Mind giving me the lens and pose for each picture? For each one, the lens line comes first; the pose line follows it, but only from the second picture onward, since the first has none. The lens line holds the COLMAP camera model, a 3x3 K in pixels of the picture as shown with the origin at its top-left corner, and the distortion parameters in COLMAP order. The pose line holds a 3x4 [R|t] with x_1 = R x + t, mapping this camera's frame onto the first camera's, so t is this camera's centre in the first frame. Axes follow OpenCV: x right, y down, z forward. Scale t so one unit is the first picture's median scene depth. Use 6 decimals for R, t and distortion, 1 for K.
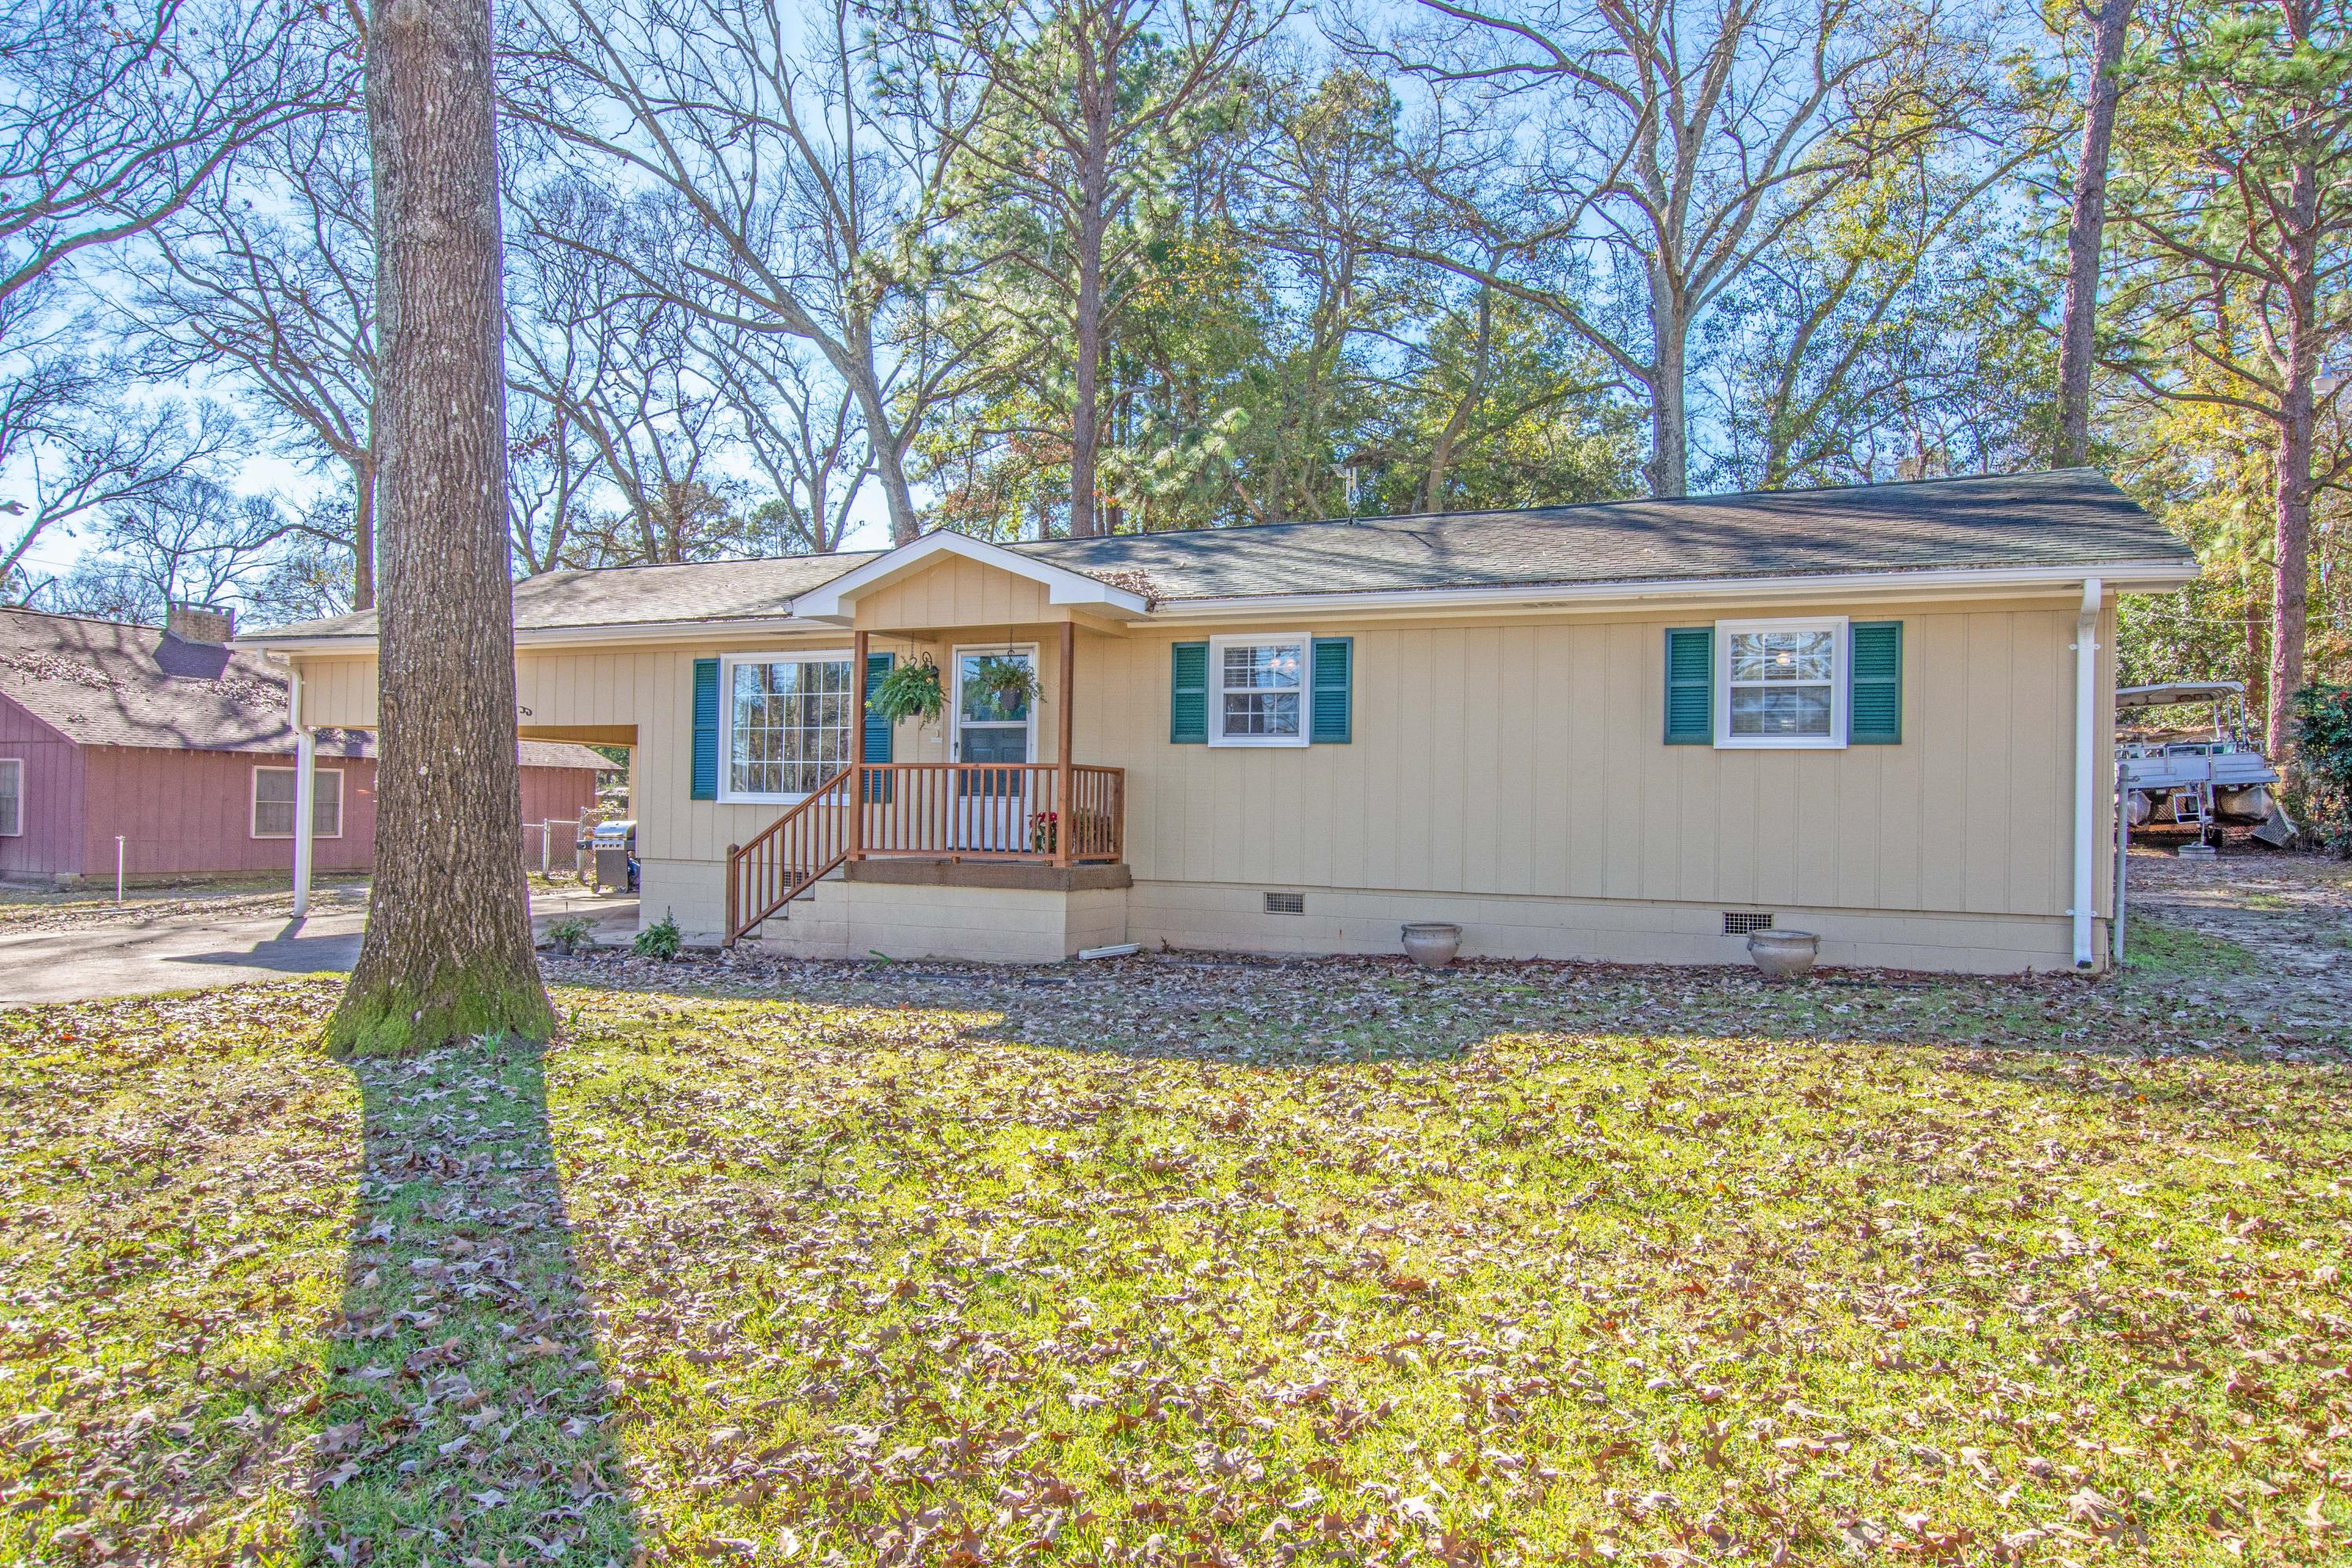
lens RADIAL K [[1490.8, 0, 1171.7], [0, 1490.8, 791.7], [0, 0, 1]] dist [-0.004645, 0.002732]
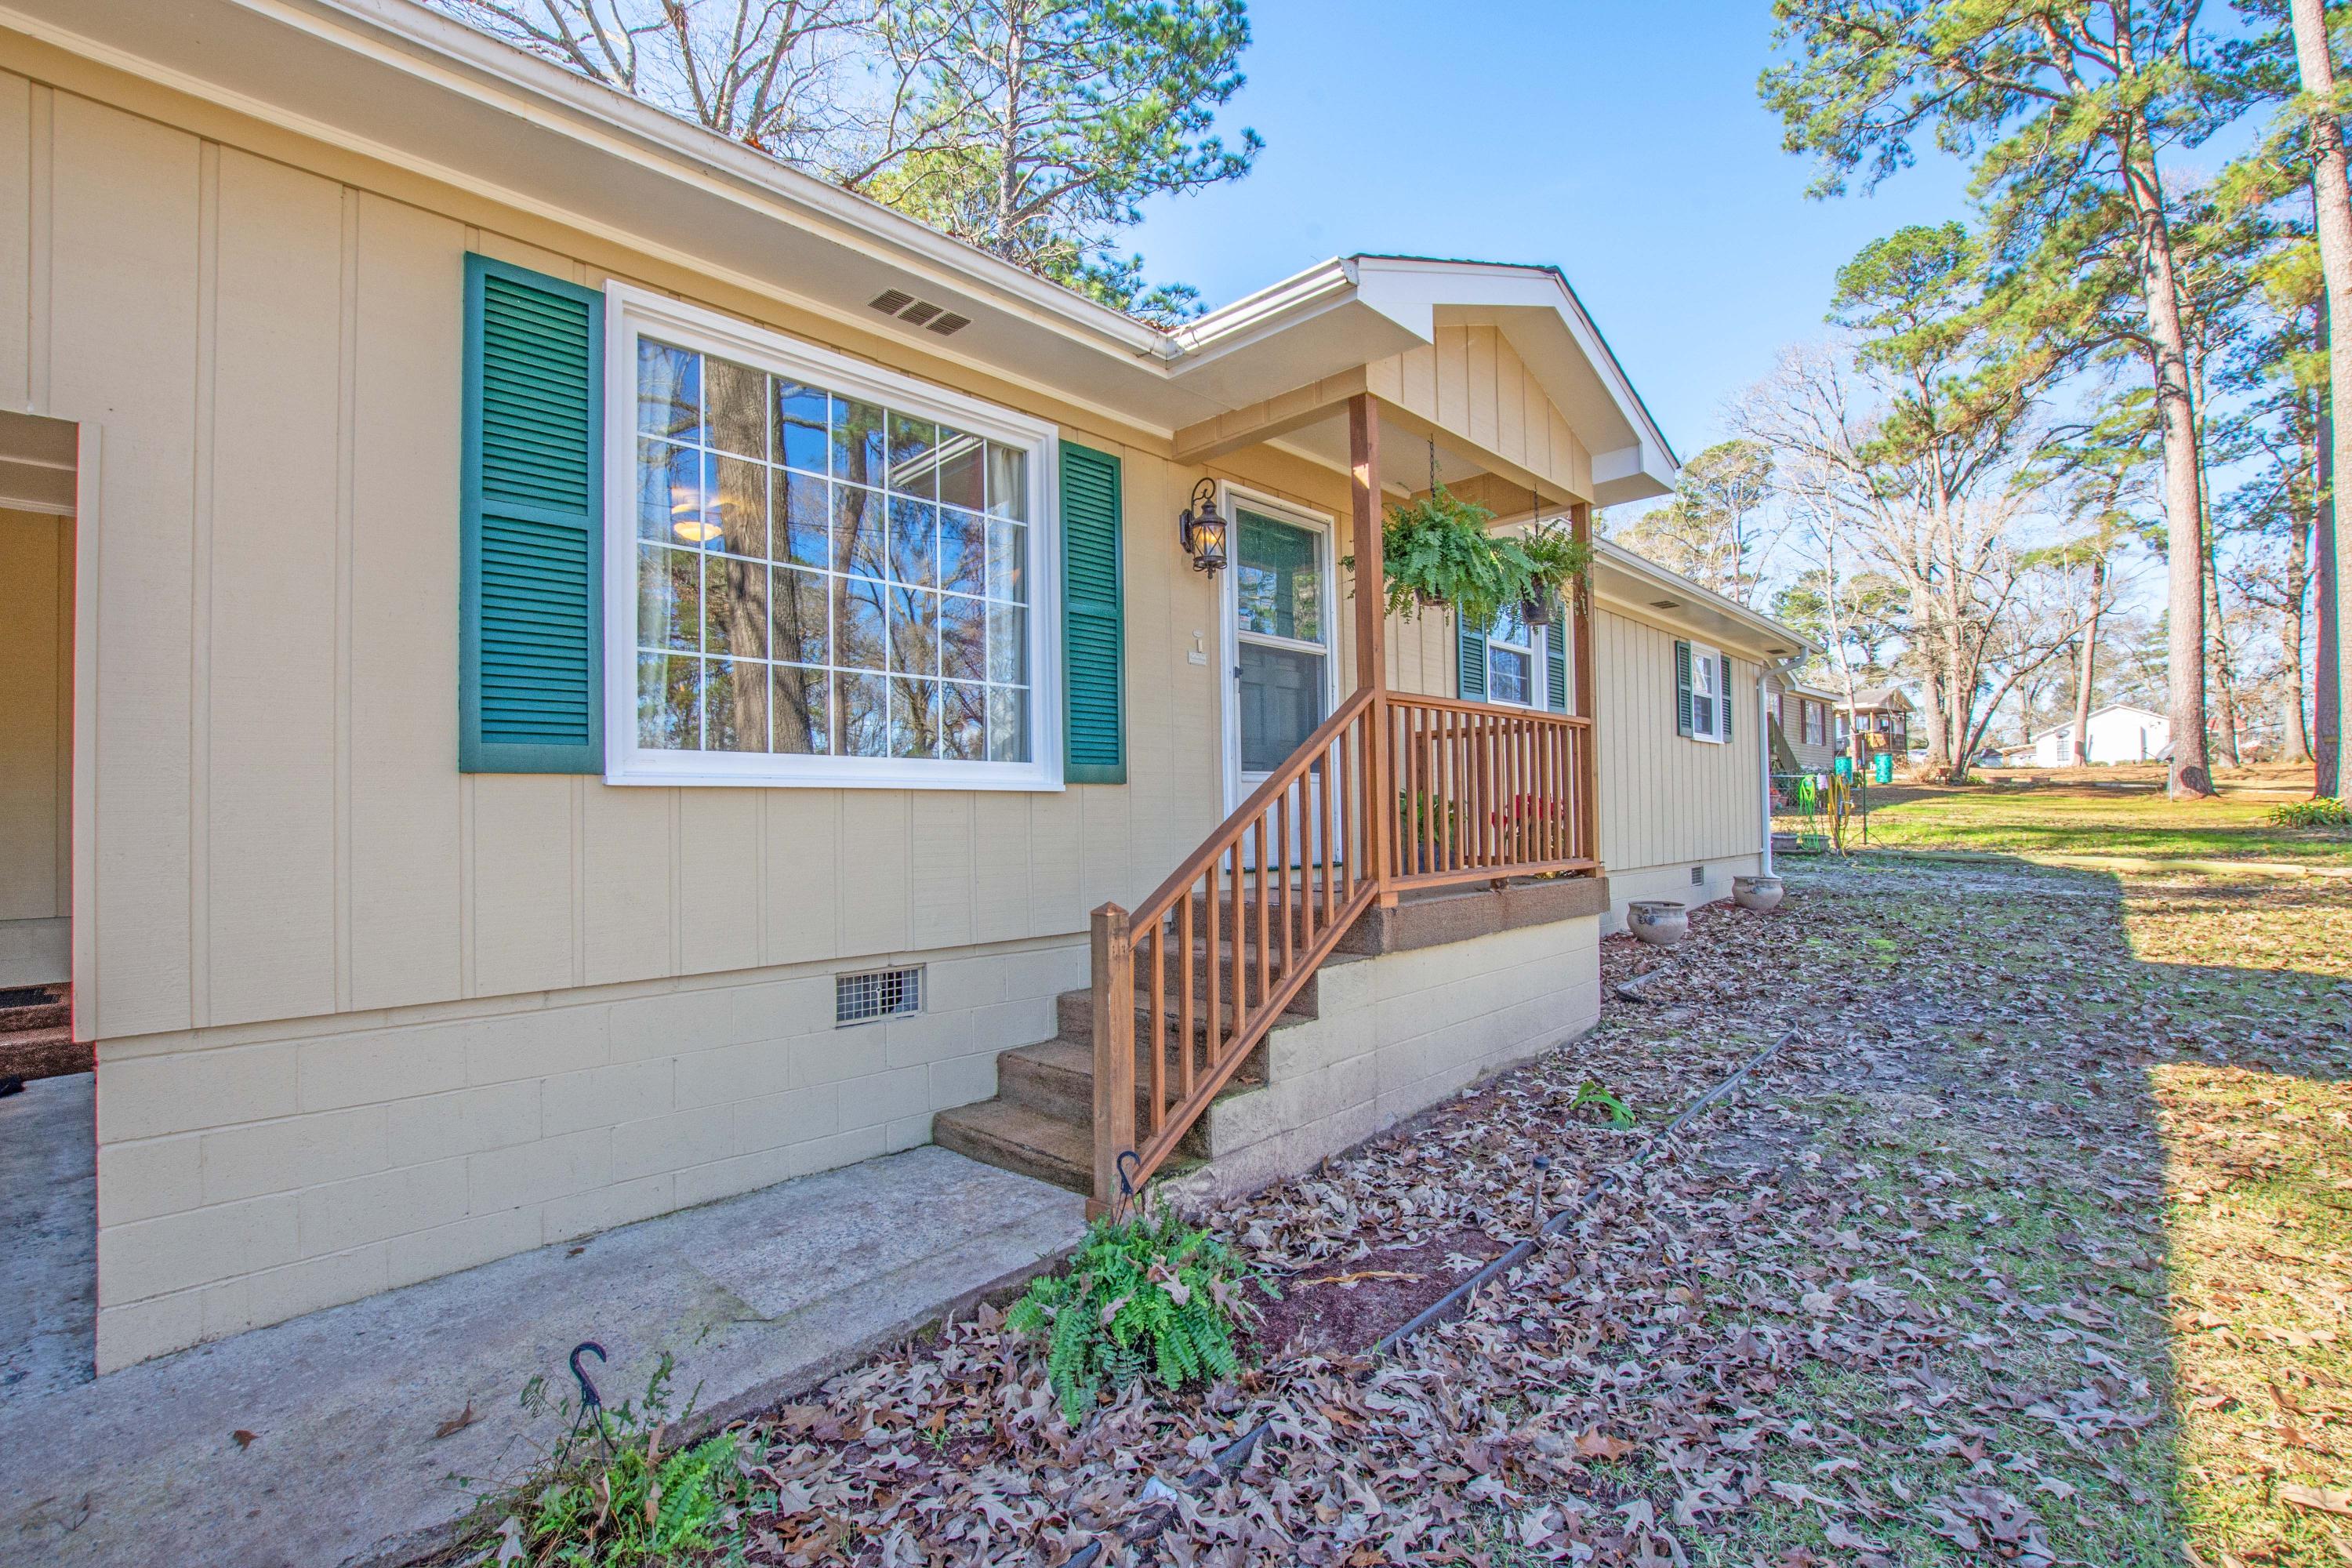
lens RADIAL K [[1043.8, 0, 1184.2], [0, 1043.8, 796.8], [0, 0, 1]] dist [-0.025813, -0.000091]
pose [[0.335959, -0.001444, 0.941875, -0.500247], [0.014160, 0.999894, -0.003518, 0.013300], [-0.941770, 0.014519, 0.335944, 0.908407]]
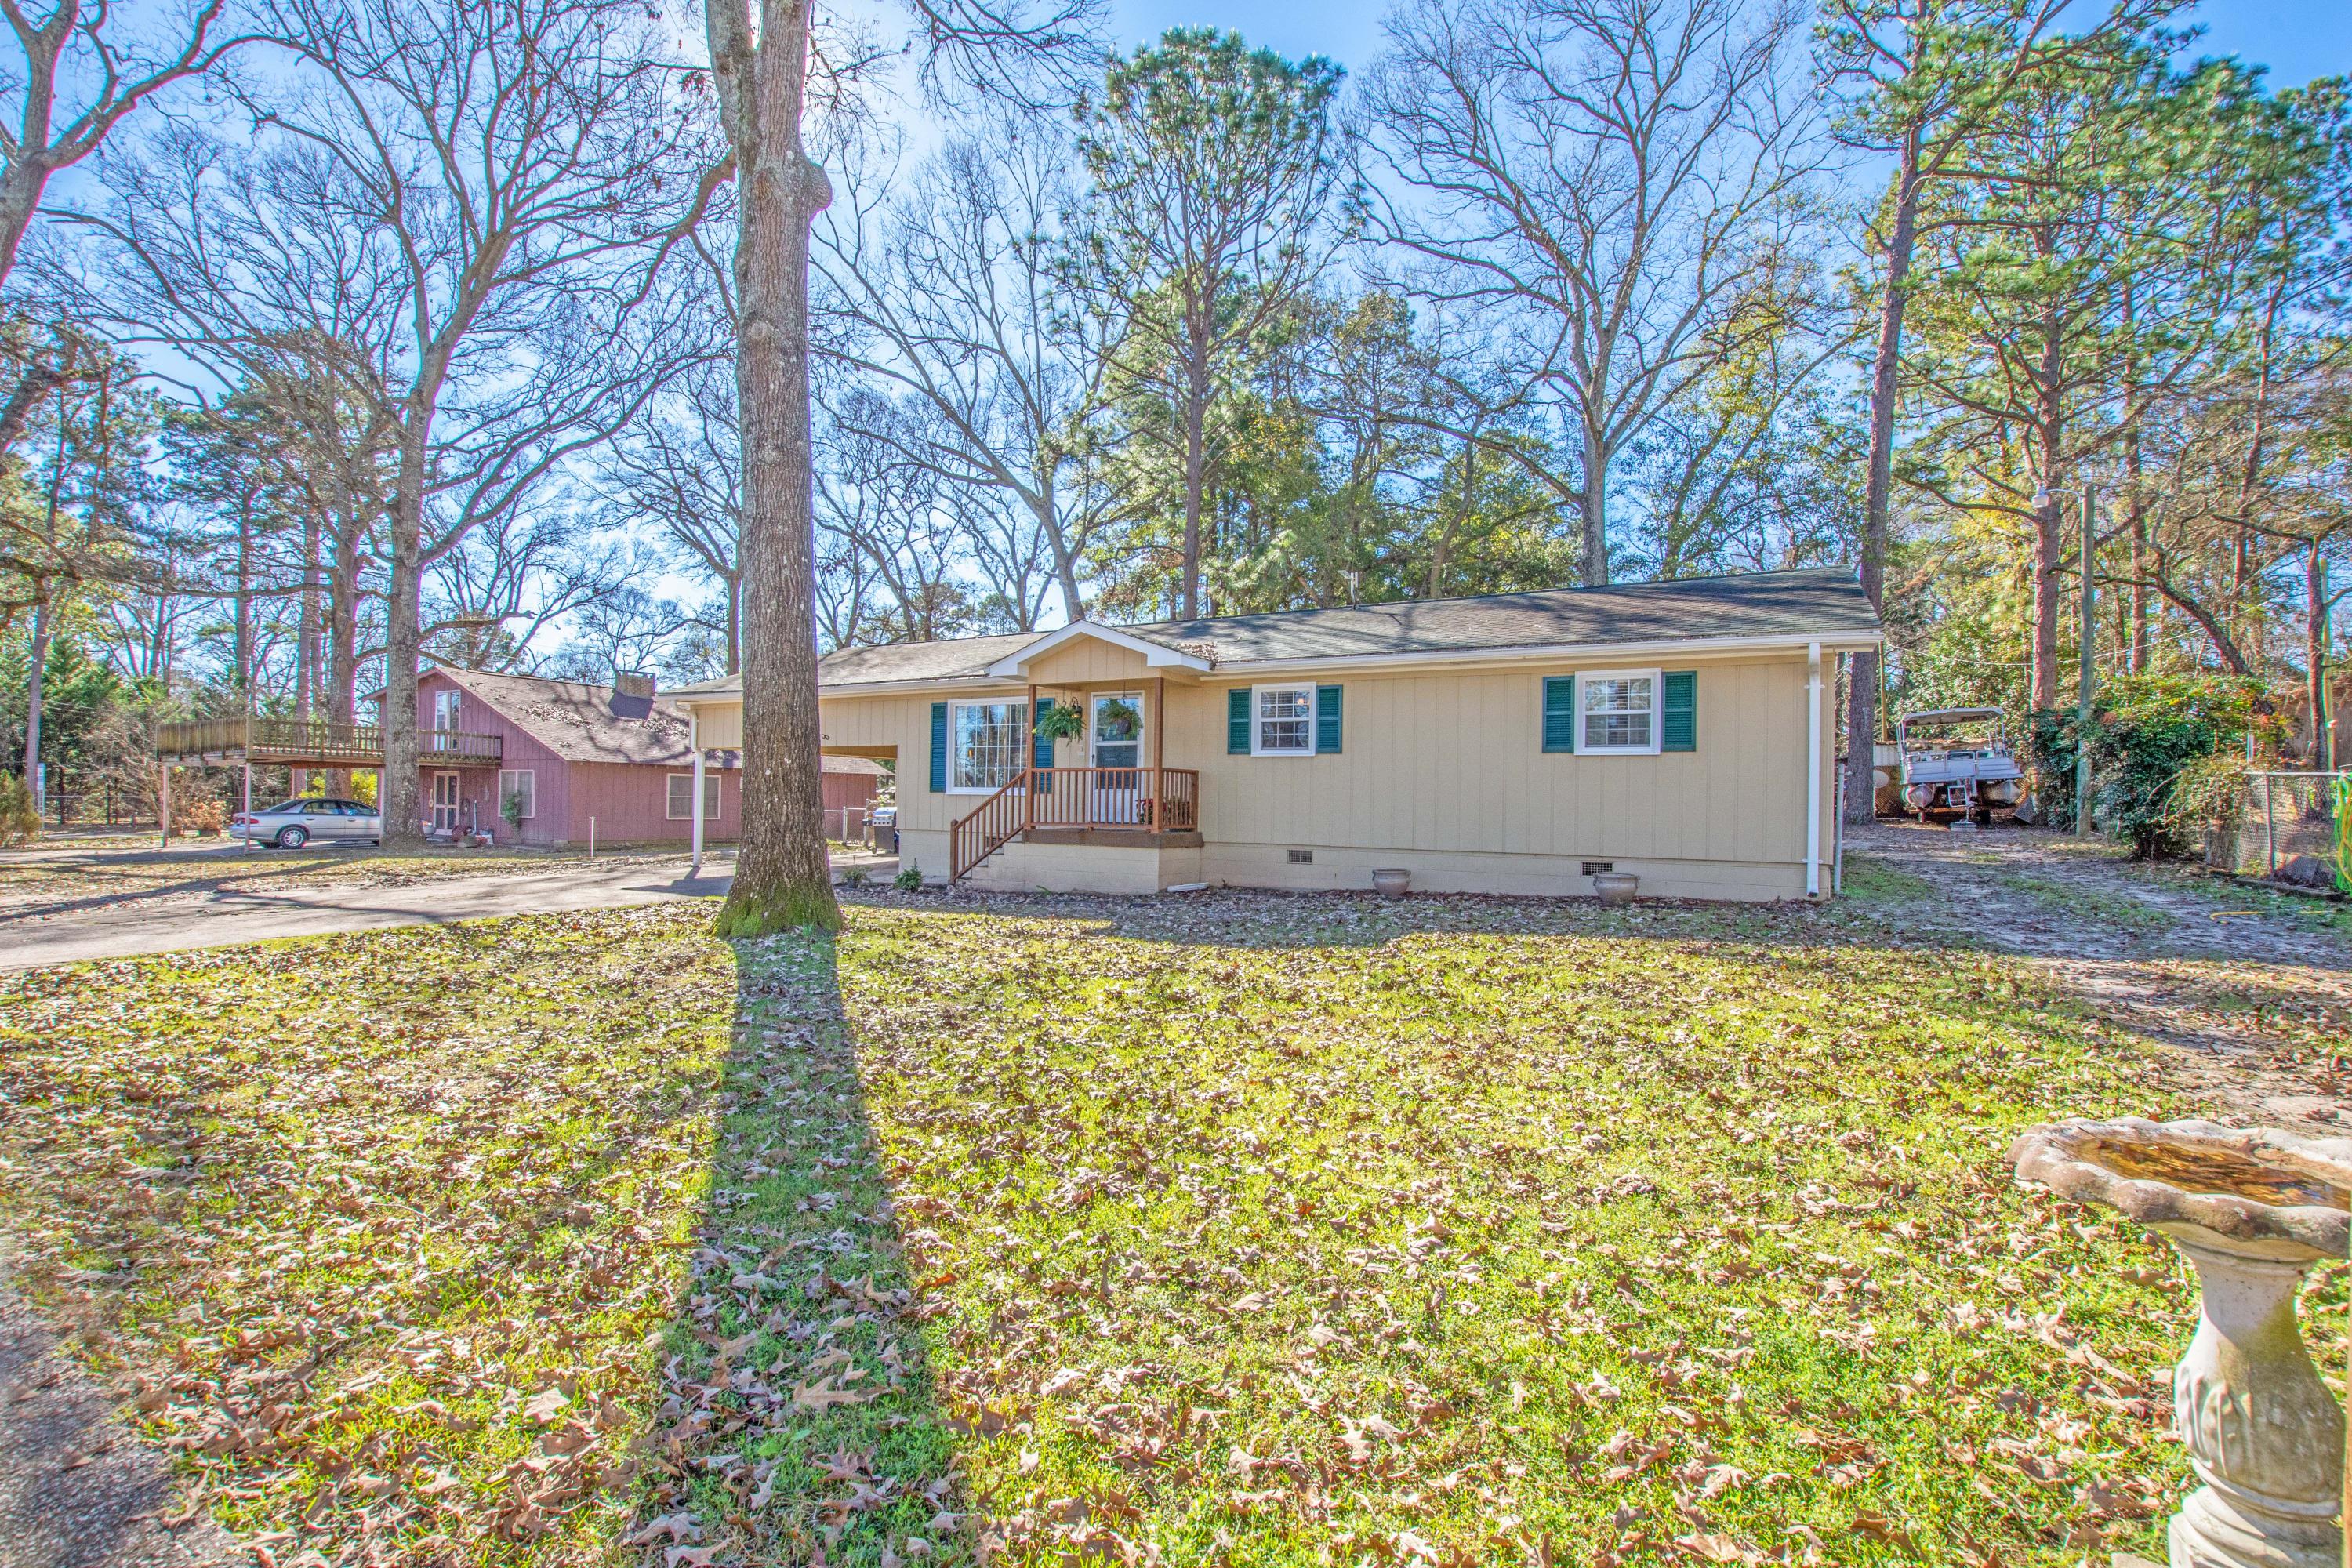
lens RADIAL K [[1041.5, 0, 1174.1], [0, 1041.5, 796.0], [0, 0, 1]] dist [-0.038318, 0.007346]
pose [[0.995581, -0.003168, -0.093849, 0.043199], [0.003718, 0.999977, 0.005686, 0.004618], [0.093829, -0.006010, 0.995570, -0.082643]]
